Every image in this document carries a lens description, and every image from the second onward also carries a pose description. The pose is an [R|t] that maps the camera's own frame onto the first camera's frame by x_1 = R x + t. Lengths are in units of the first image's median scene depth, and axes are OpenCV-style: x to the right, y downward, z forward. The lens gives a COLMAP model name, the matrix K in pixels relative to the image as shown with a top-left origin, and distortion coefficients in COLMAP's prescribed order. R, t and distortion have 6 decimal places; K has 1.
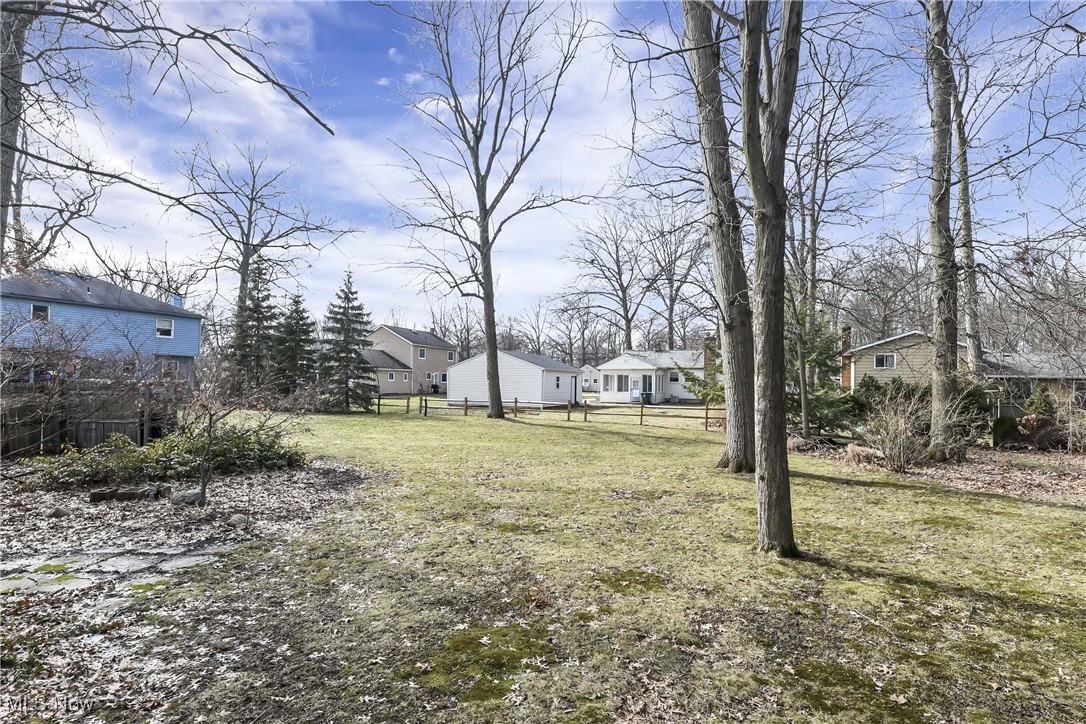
lens RADIAL K [[538.2, 0, 555.5], [0, 538.2, 388.7], [0, 0, 1]] dist [0.001469, -0.001539]
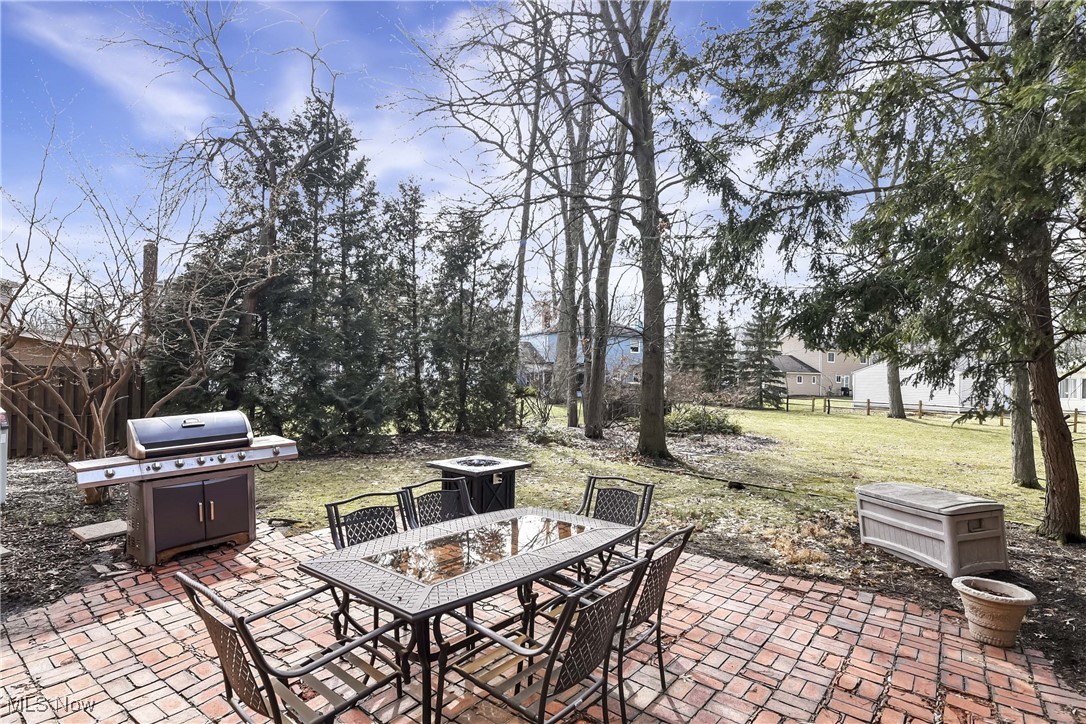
lens RADIAL K [[538.2, 0, 546.3], [0, 538.2, 364.9], [0, 0, 1]] dist [0.001469, -0.001539]
pose [[0.739171, -0.016079, -0.673326, 0.082977], [-0.016053, 0.999010, -0.041479, 0.001634], [0.673327, 0.041469, 0.738181, -0.249023]]
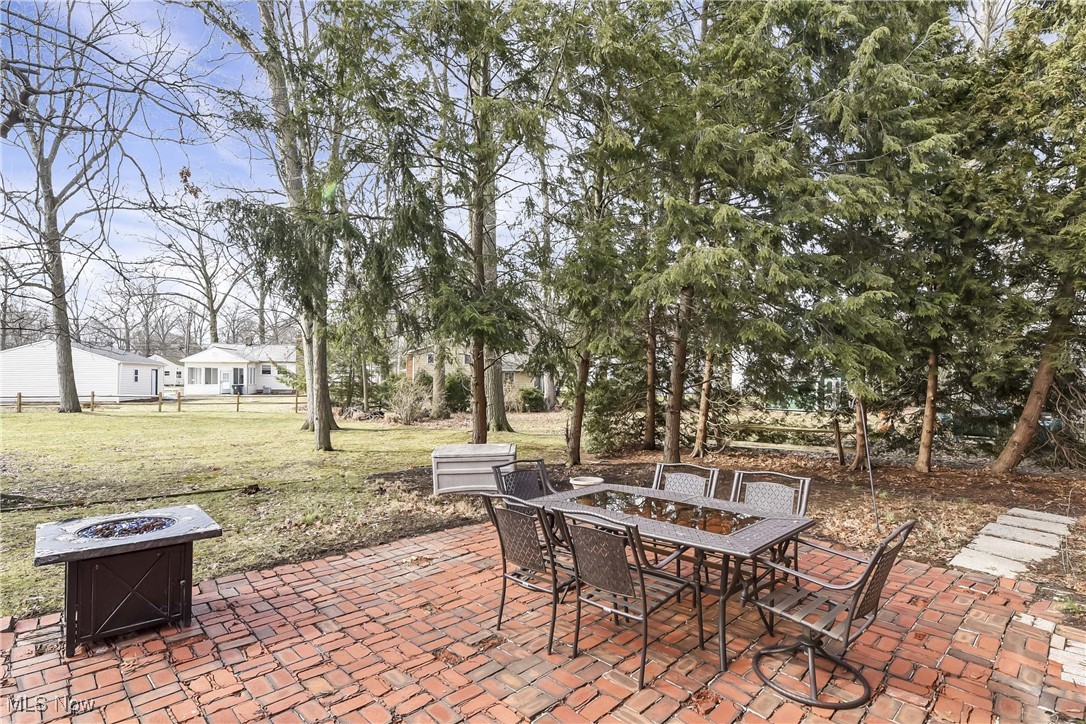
lens RADIAL K [[538.2, 0, 550.0], [0, 538.2, 365.2], [0, 0, 1]] dist [0.001469, -0.001539]
pose [[0.761471, 0.004326, 0.648185, -0.062981], [0.013426, 0.999658, -0.022445, 0.000961], [-0.648060, 0.025794, 0.761152, -0.255938]]
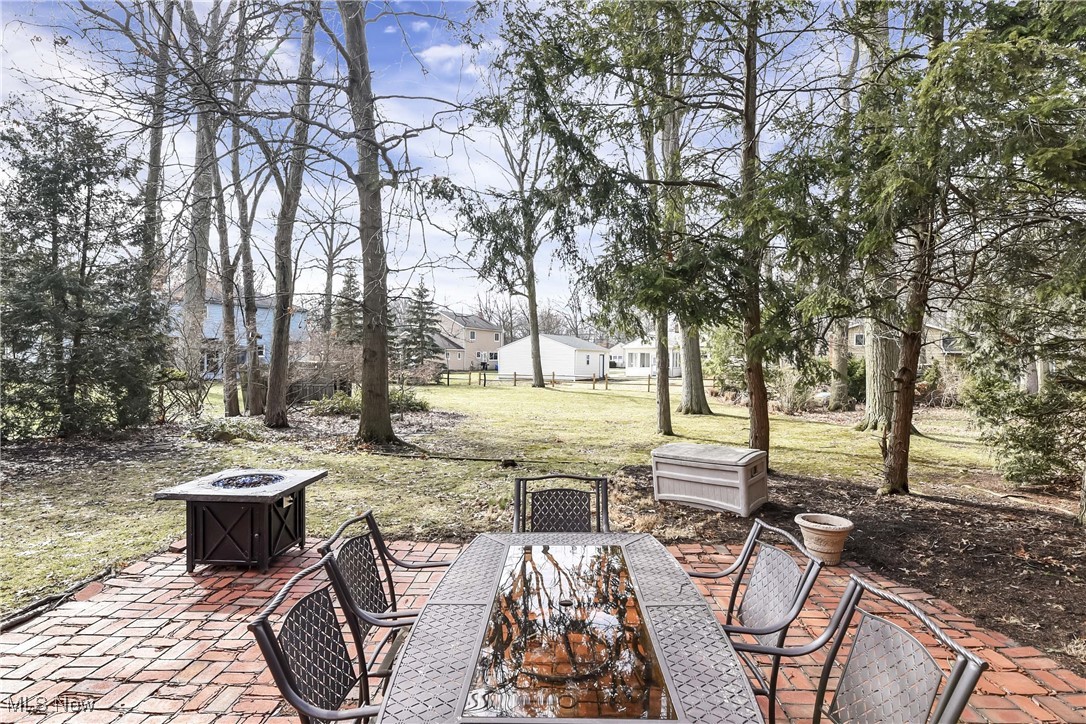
lens RADIAL K [[538.2, 0, 552.1], [0, 538.2, 369.2], [0, 0, 1]] dist [0.001469, -0.001539]
pose [[0.996777, -0.006179, -0.079983, 0.022720], [0.006681, 0.999960, 0.006008, 0.001574], [0.079943, -0.006523, 0.996778, -0.246199]]
